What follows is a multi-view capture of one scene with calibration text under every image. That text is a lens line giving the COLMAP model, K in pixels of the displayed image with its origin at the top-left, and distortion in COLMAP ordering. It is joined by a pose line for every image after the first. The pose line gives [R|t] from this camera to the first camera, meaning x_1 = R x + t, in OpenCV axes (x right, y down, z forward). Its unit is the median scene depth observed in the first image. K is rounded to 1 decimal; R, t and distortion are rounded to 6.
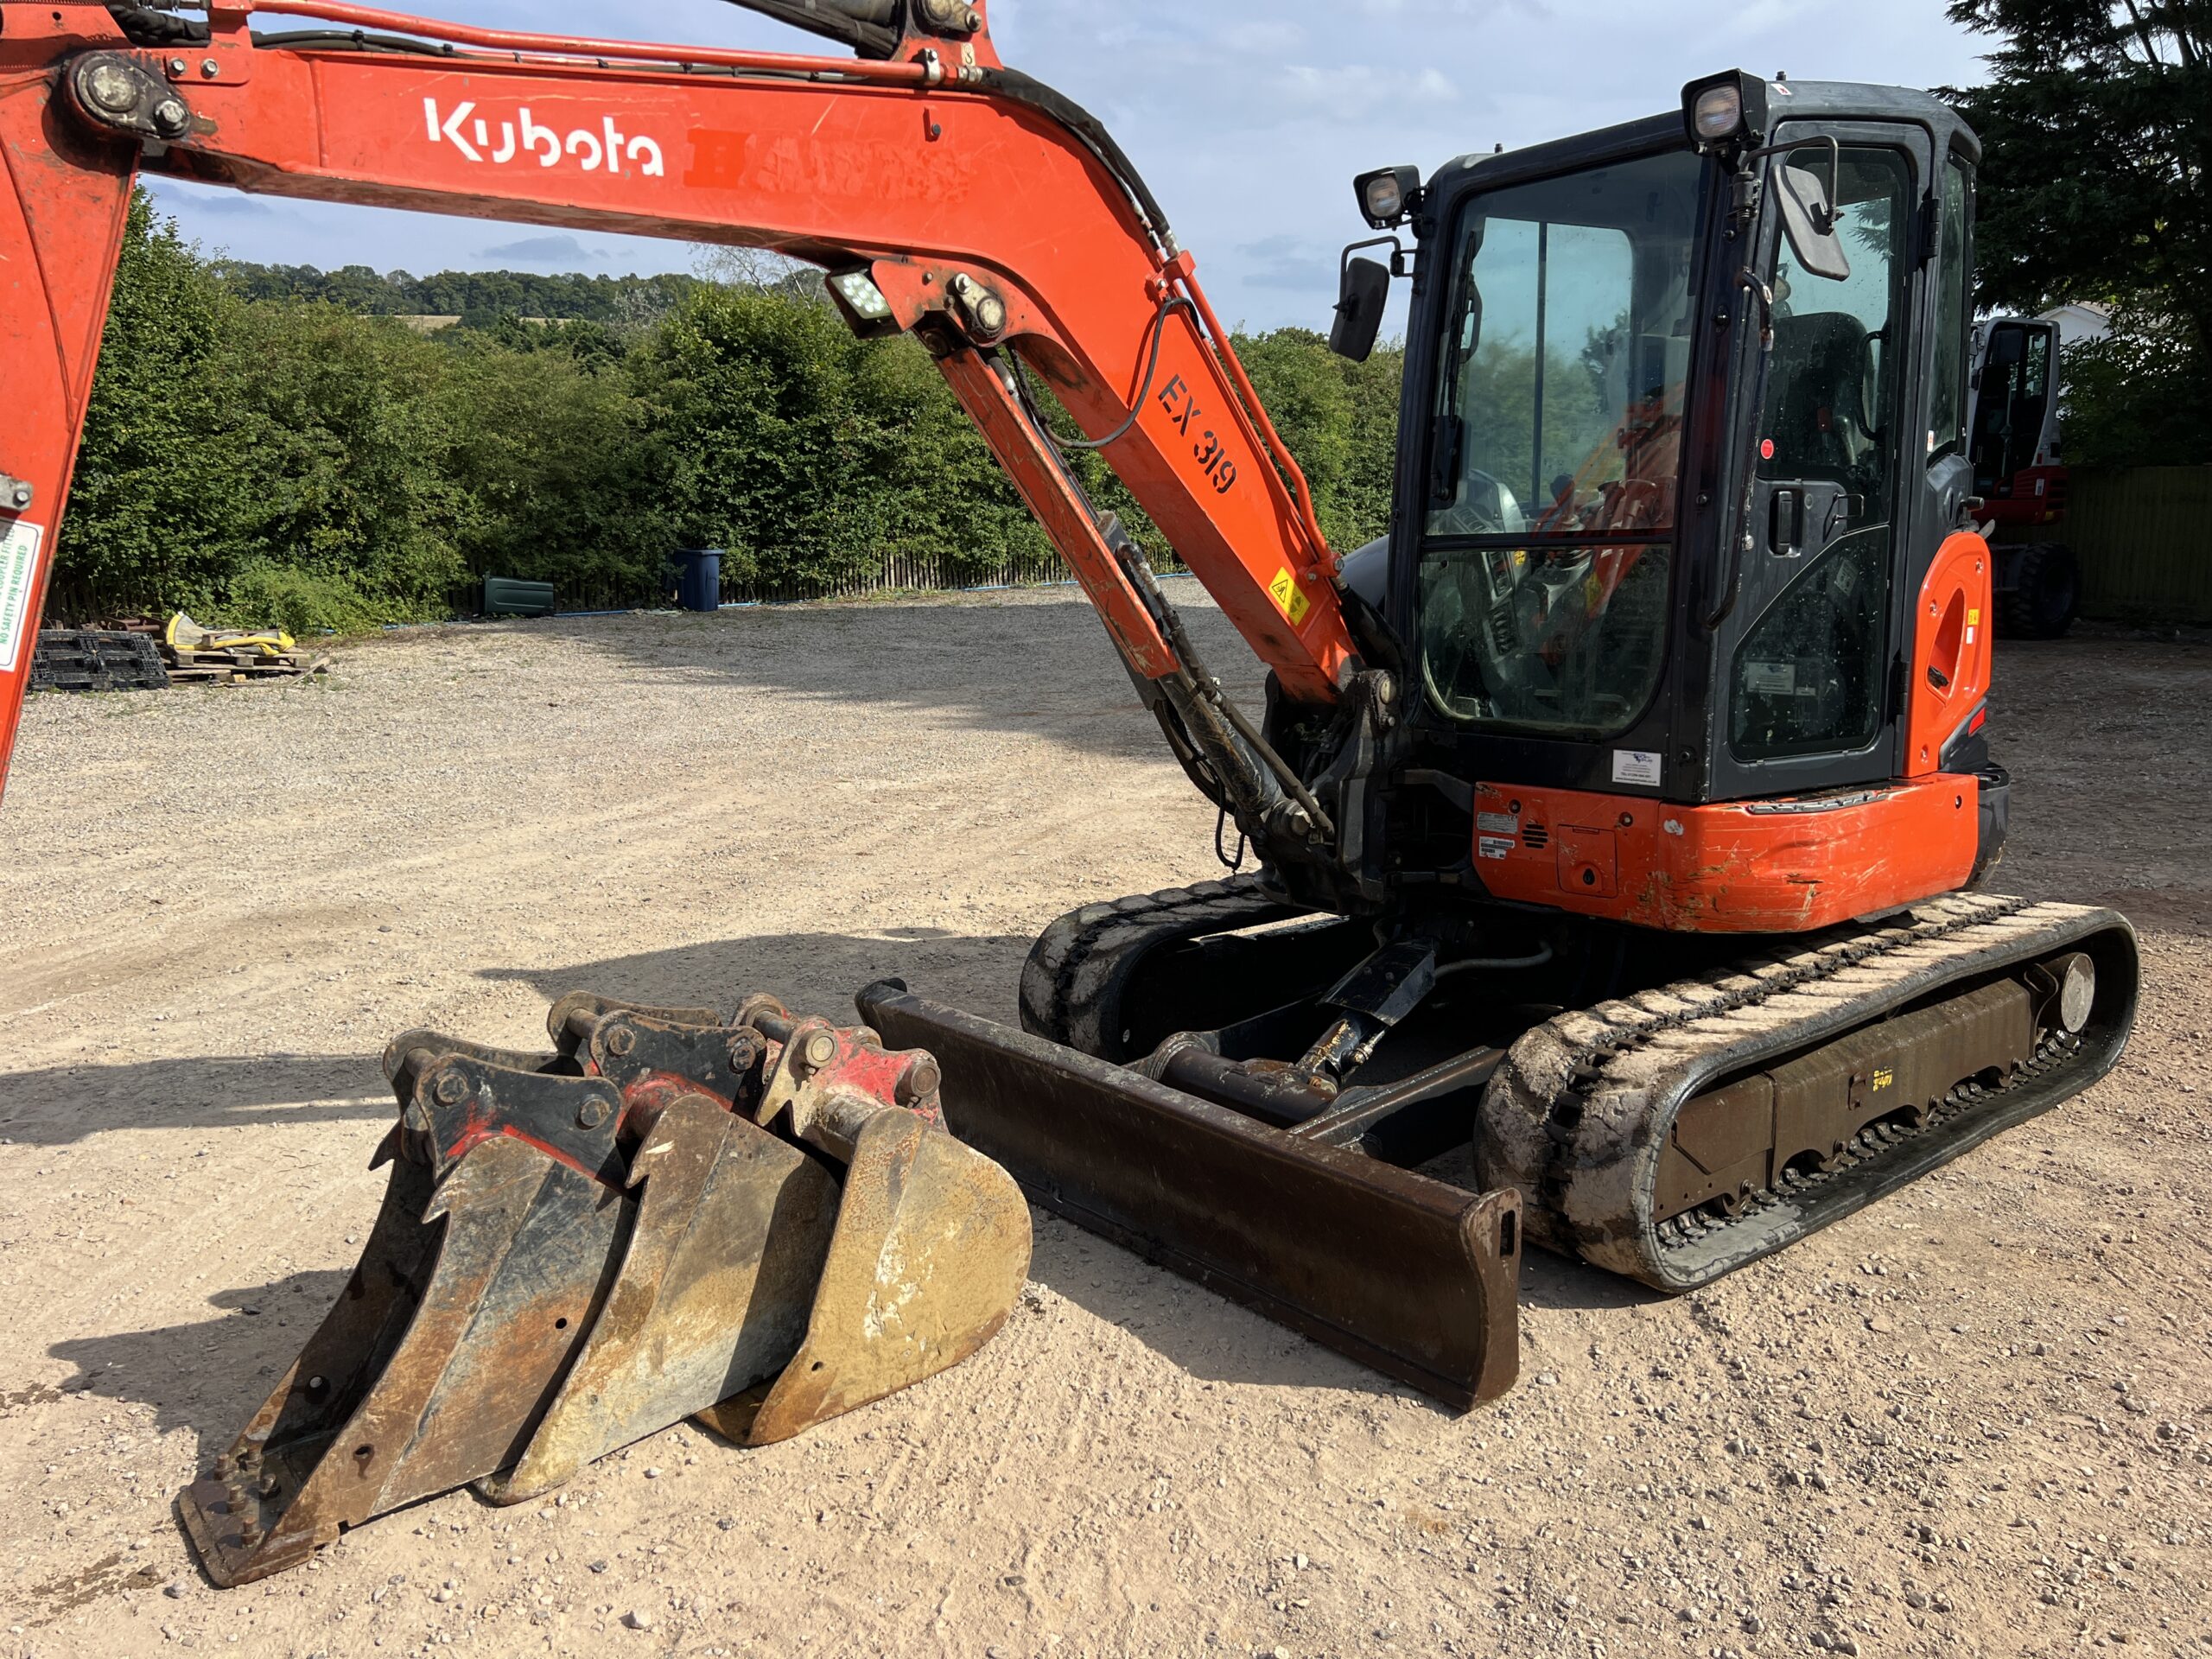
lens RADIAL K [[1649.6, 0, 1117.3], [0, 1649.6, 820.3], [0, 0, 1]] dist [0.060307, -0.068410]
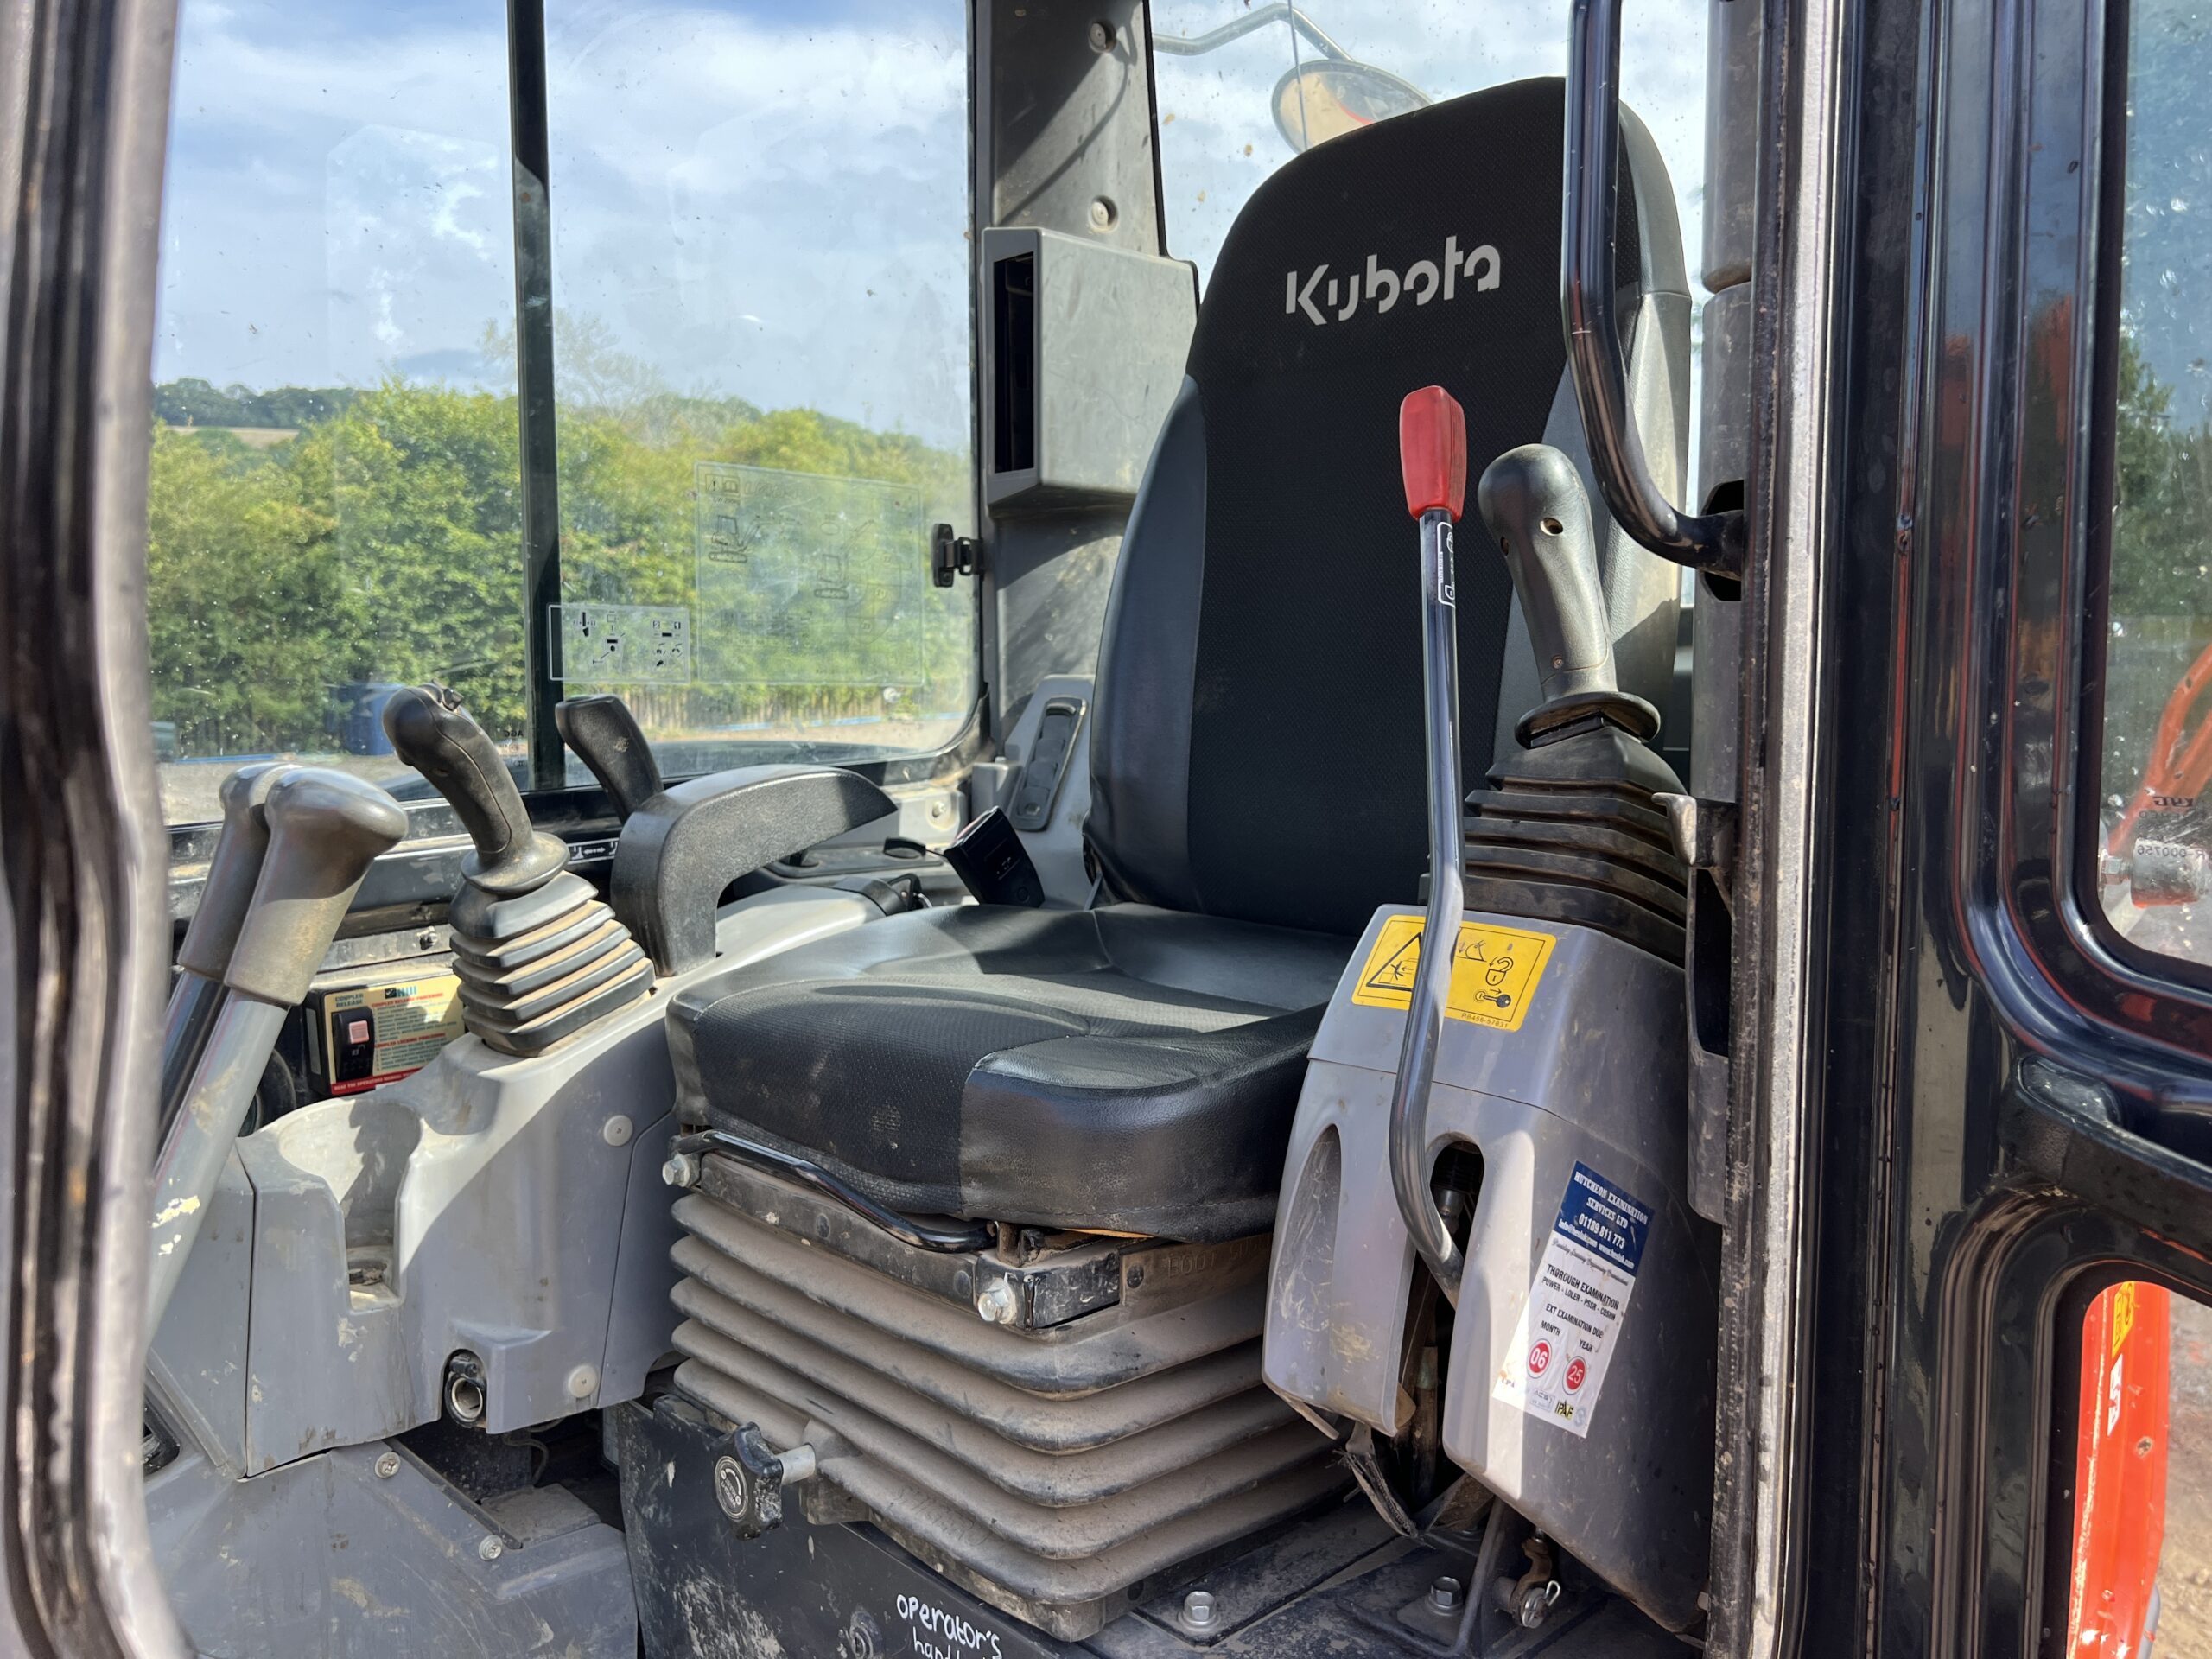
lens RADIAL K [[1649.6, 0, 1126.0], [0, 1649.6, 814.0], [0, 0, 1]] dist [0.060307, -0.068410]
pose [[0.996397, 0.004008, 0.084722, 0.341274], [0.002664, 0.996911, -0.078491, -0.170195], [-0.084775, 0.078434, 0.993308, 0.748410]]
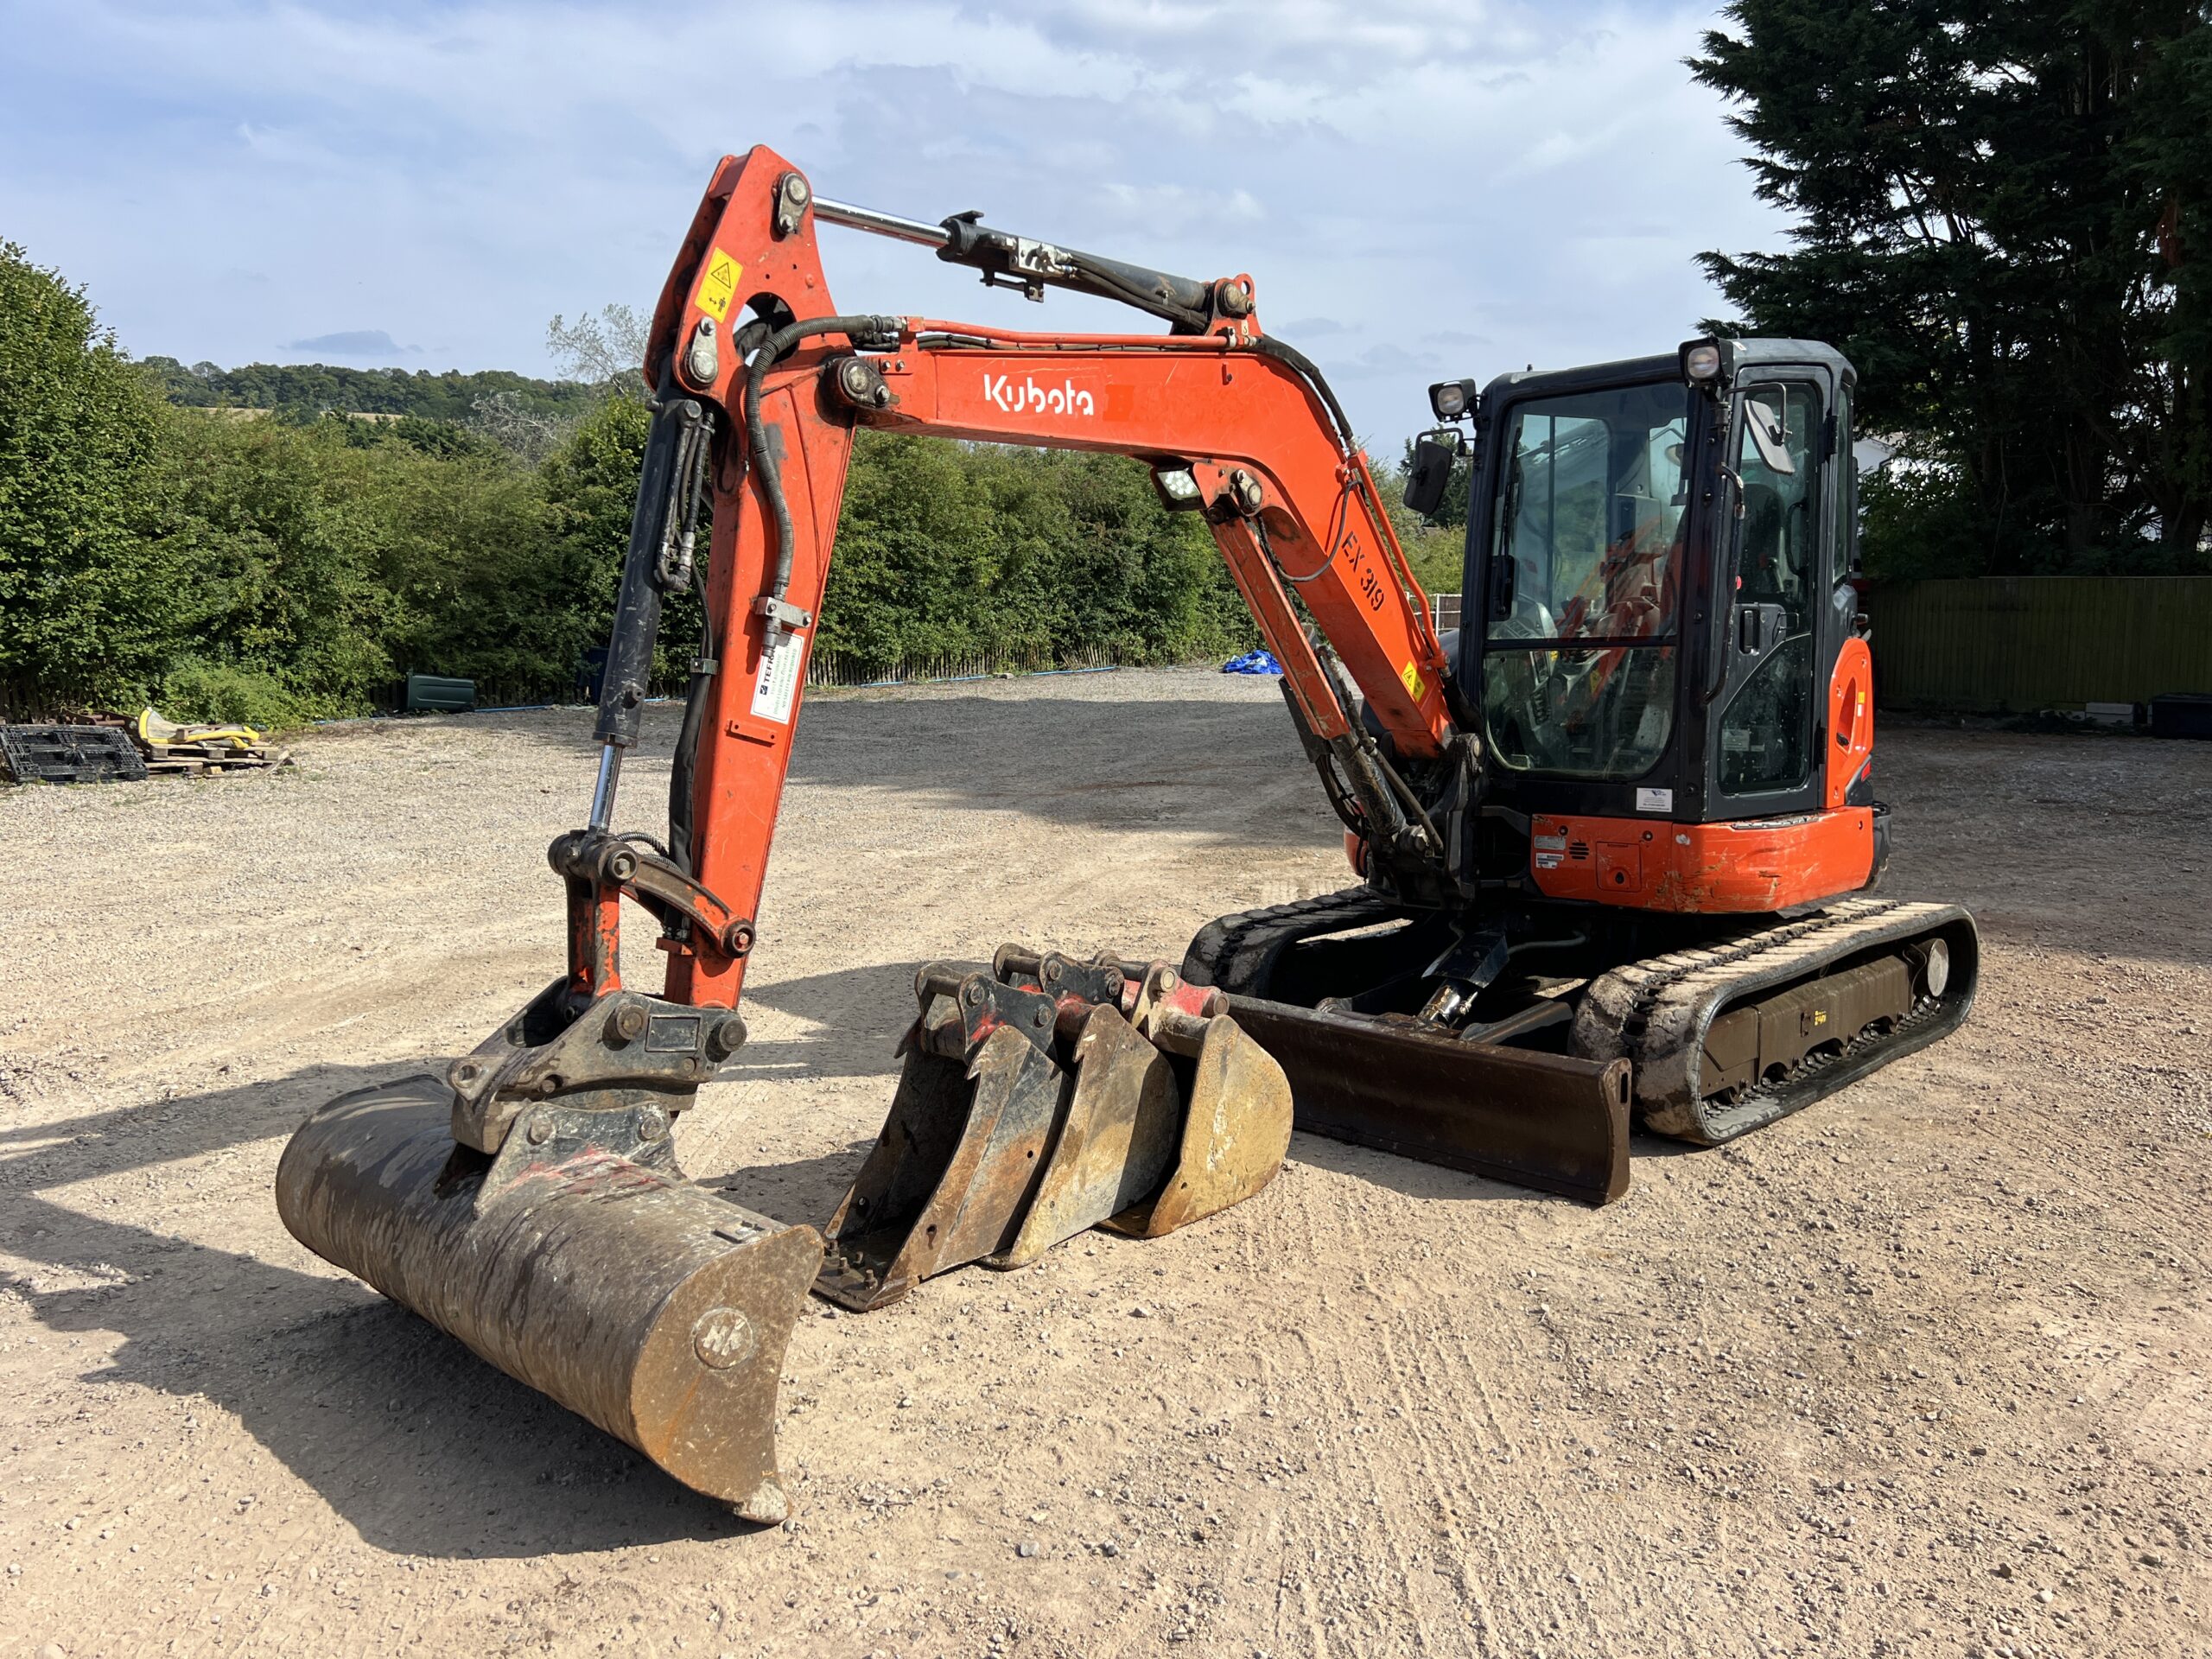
lens RADIAL K [[1649.6, 0, 1113.5], [0, 1649.6, 827.4], [0, 0, 1]] dist [0.060307, -0.068410]
pose [[0.995047, -0.009048, 0.098991, -0.256373], [0.014409, 0.998460, -0.053571, 0.054030], [-0.098354, 0.054732, 0.993645, -0.333198]]
